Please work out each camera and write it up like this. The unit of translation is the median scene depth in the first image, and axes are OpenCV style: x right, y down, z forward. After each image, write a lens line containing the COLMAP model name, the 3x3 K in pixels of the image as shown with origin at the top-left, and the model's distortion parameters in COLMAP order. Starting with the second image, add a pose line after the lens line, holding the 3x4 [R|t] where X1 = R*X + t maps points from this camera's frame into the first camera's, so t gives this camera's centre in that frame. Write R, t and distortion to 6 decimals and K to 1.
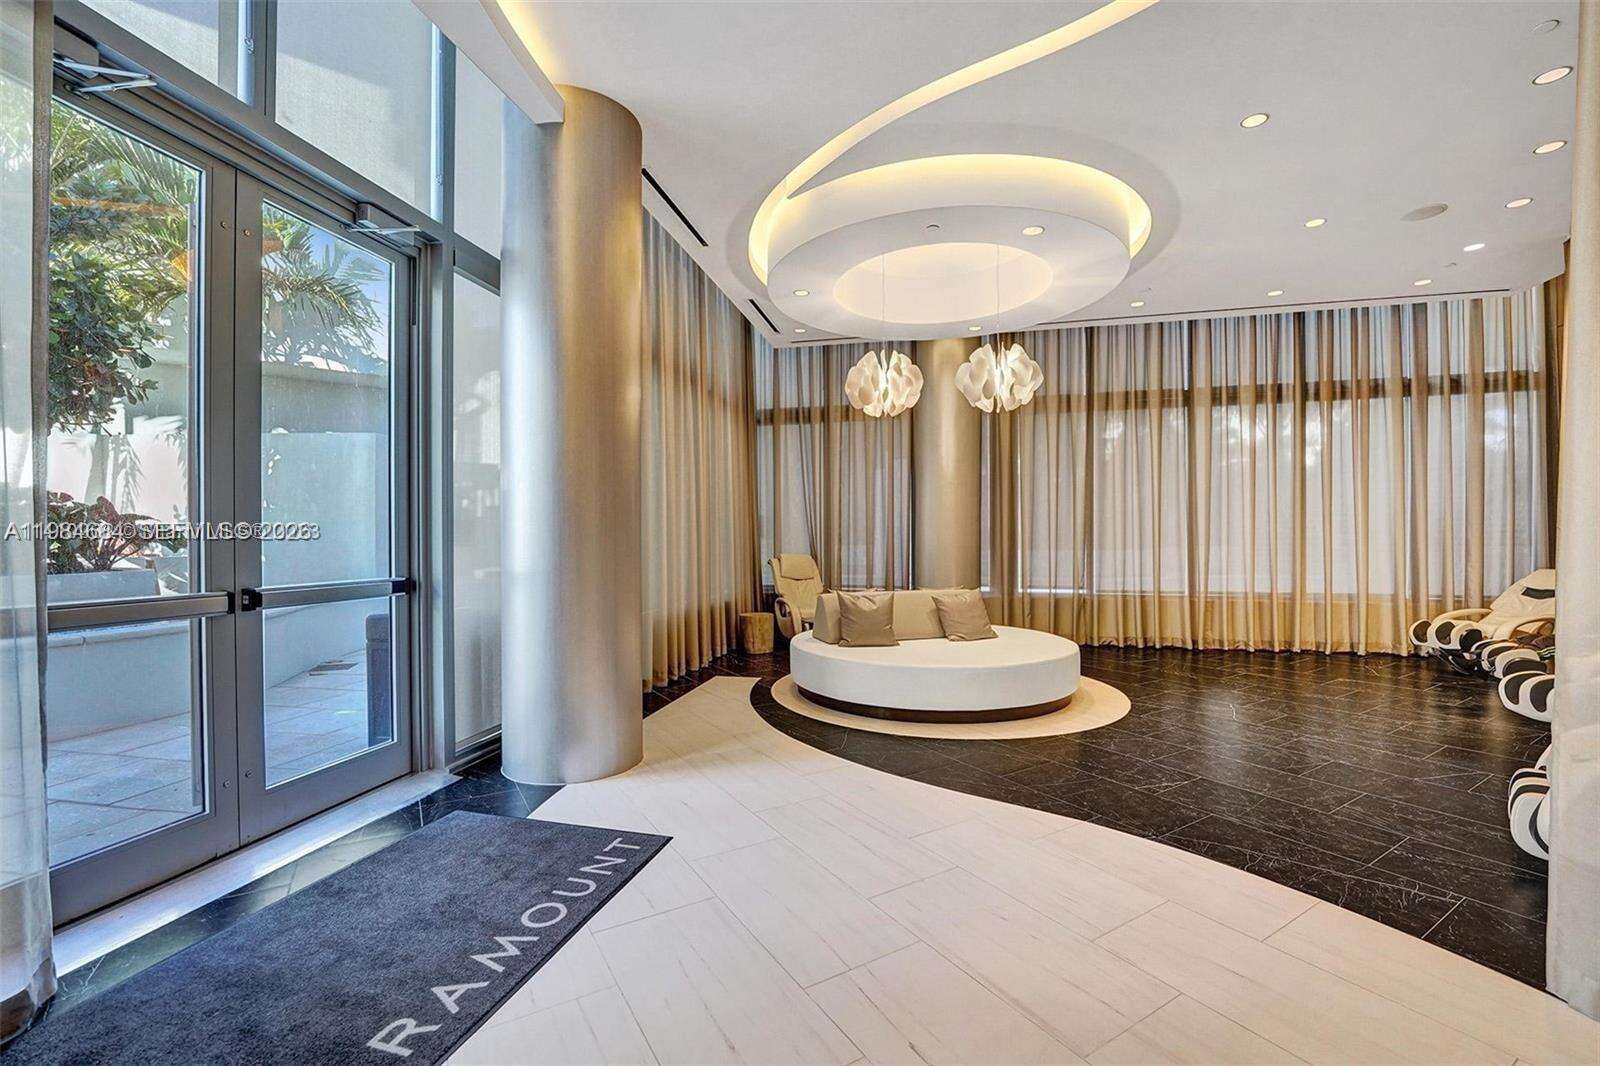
lens RADIAL K [[689.1, 0, 800.0], [0, 689.1, 533.0], [0, 0, 1]] dist [-0.038827, 0.003771]
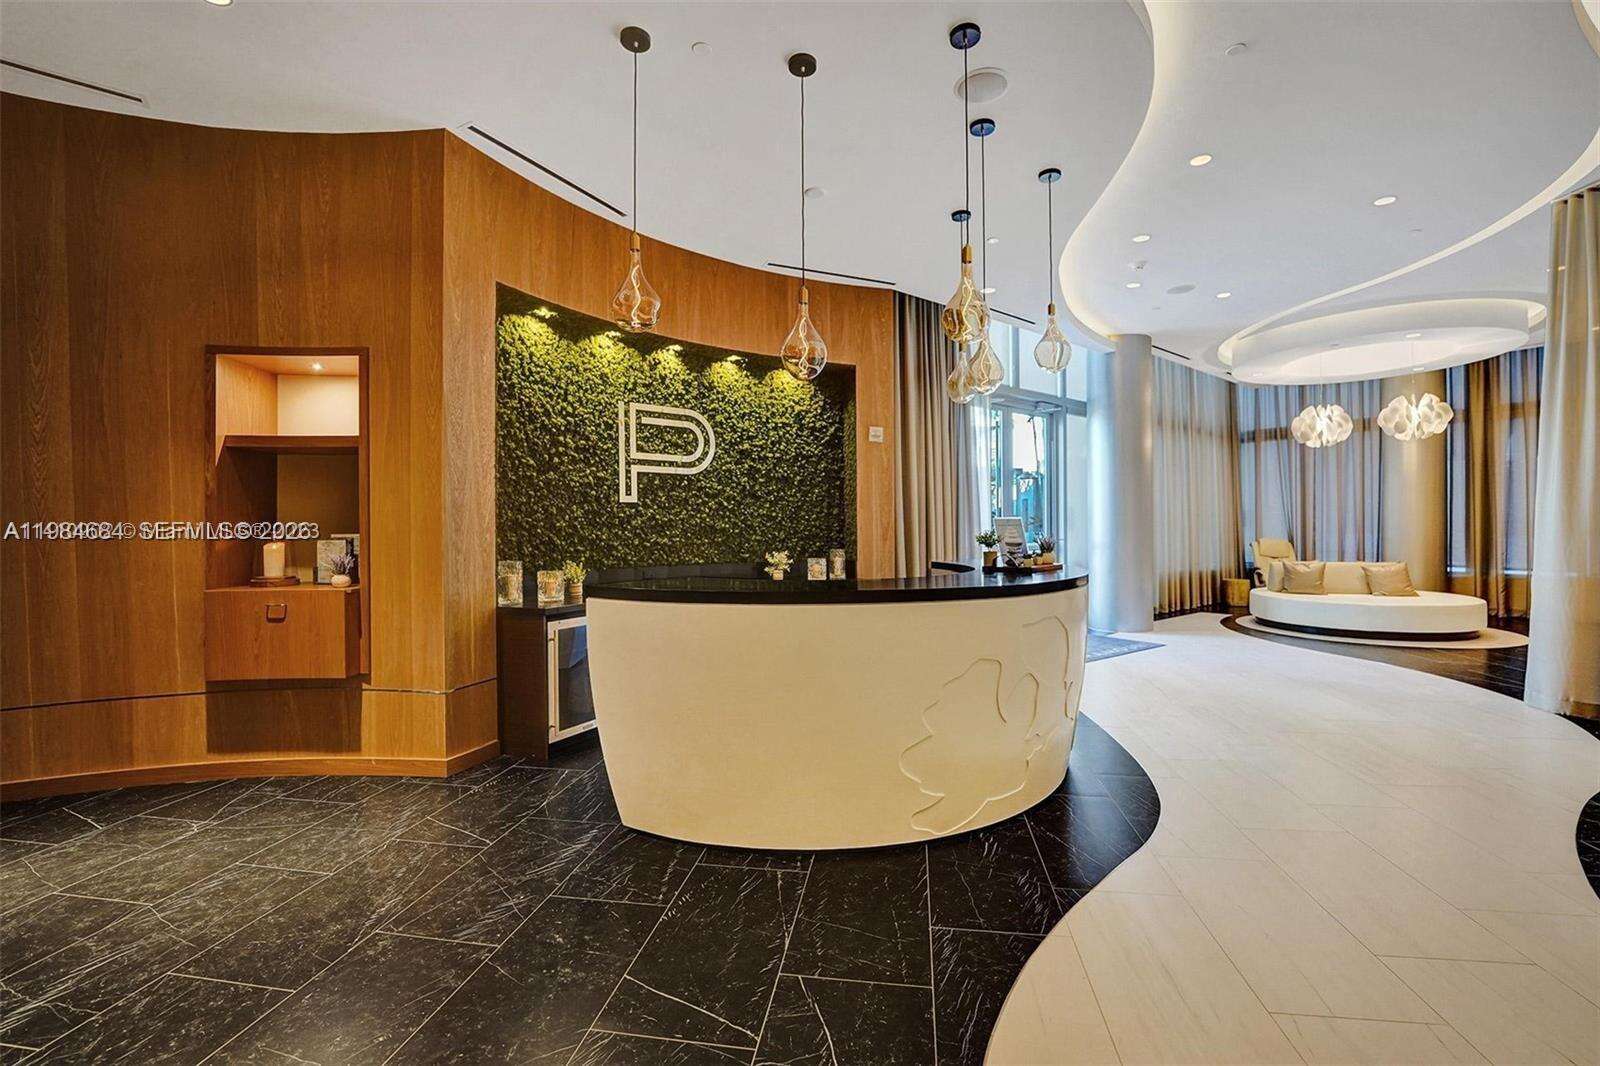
lens RADIAL K [[689.1, 0, 800.0], [0, 689.1, 533.0], [0, 0, 1]] dist [-0.038827, 0.003771]
pose [[0.772350, 0.001315, -0.635195, 0.173278], [0.009724, 0.999856, 0.013893, -0.011700], [0.635122, -0.016907, 0.772227, -0.874771]]
